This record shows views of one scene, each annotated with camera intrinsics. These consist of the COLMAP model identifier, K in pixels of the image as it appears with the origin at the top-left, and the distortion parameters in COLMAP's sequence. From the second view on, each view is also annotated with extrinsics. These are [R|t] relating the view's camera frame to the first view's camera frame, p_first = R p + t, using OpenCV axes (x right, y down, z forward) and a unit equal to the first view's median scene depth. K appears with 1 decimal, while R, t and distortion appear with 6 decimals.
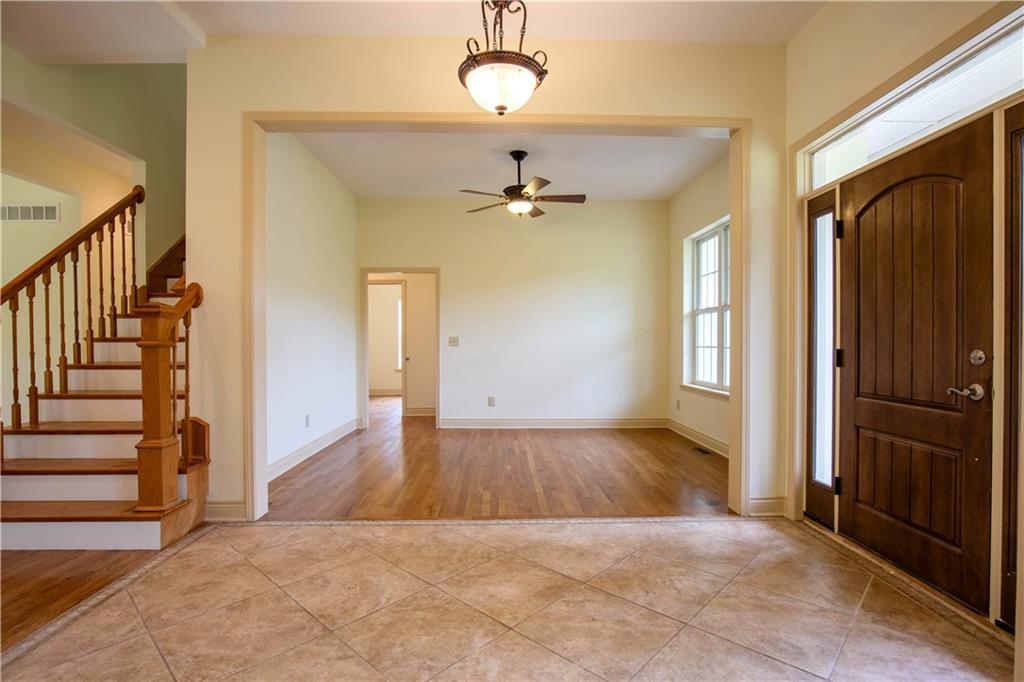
lens RADIAL K [[501.4, 0, 516.3], [0, 501.4, 343.2], [0, 0, 1]] dist [-0.007104, -0.000608]
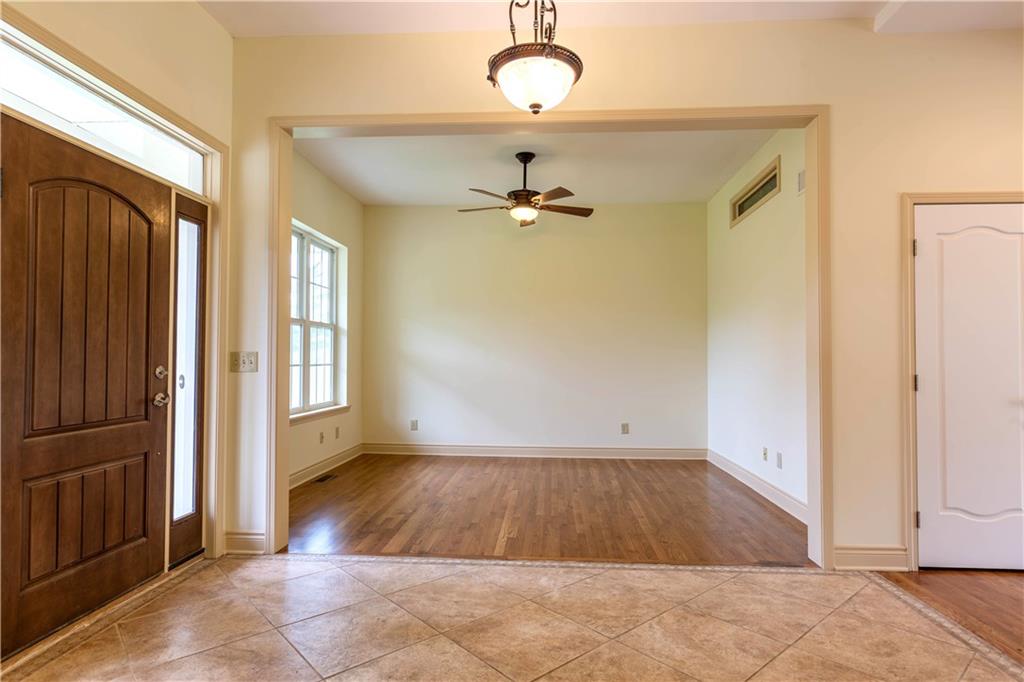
lens RADIAL K [[578.2, 0, 518.1], [0, 578.2, 346.1], [0, 0, 1]] dist [-0.002466, -0.000143]
pose [[-0.995870, -0.000695, 0.090790, -0.094854], [-0.002294, 0.999844, -0.017501, -0.012308], [-0.090764, -0.017637, -0.995716, 2.066975]]
